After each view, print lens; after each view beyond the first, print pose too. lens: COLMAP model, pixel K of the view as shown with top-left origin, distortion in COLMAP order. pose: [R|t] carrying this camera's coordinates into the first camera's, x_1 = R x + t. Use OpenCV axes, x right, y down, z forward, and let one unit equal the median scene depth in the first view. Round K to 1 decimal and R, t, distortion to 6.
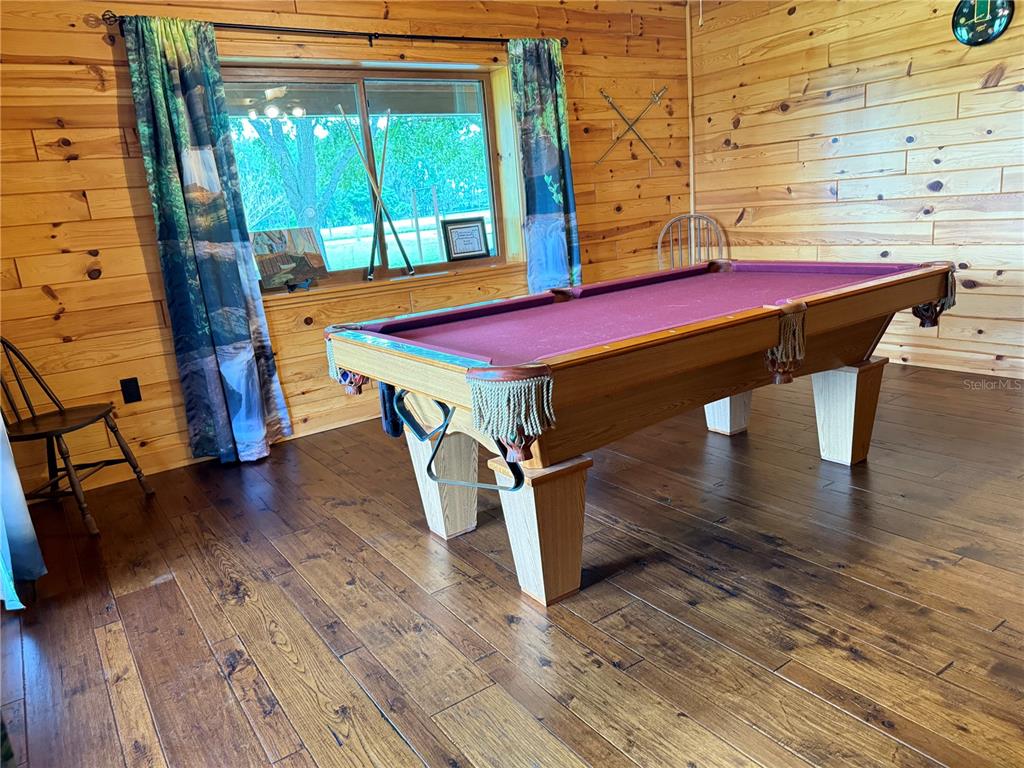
lens RADIAL K [[734.5, 0, 519.6], [0, 734.5, 381.4], [0, 0, 1]] dist [0.042469, -0.047827]
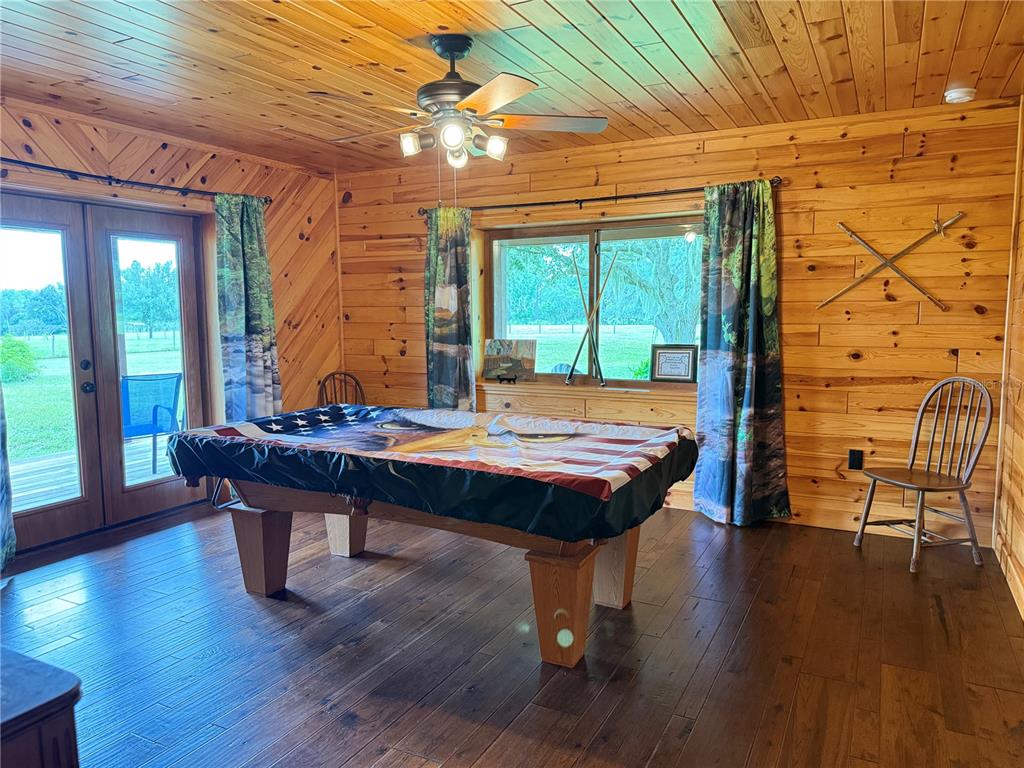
lens RADIAL K [[734.5, 0, 517.8], [0, 734.5, 389.9], [0, 0, 1]] dist [0.042469, -0.047827]
pose [[0.465380, 0.186830, -0.865168, 0.767589], [-0.237012, 0.968077, 0.081562, -0.191264], [0.852788, 0.167098, 0.494805, 0.278327]]
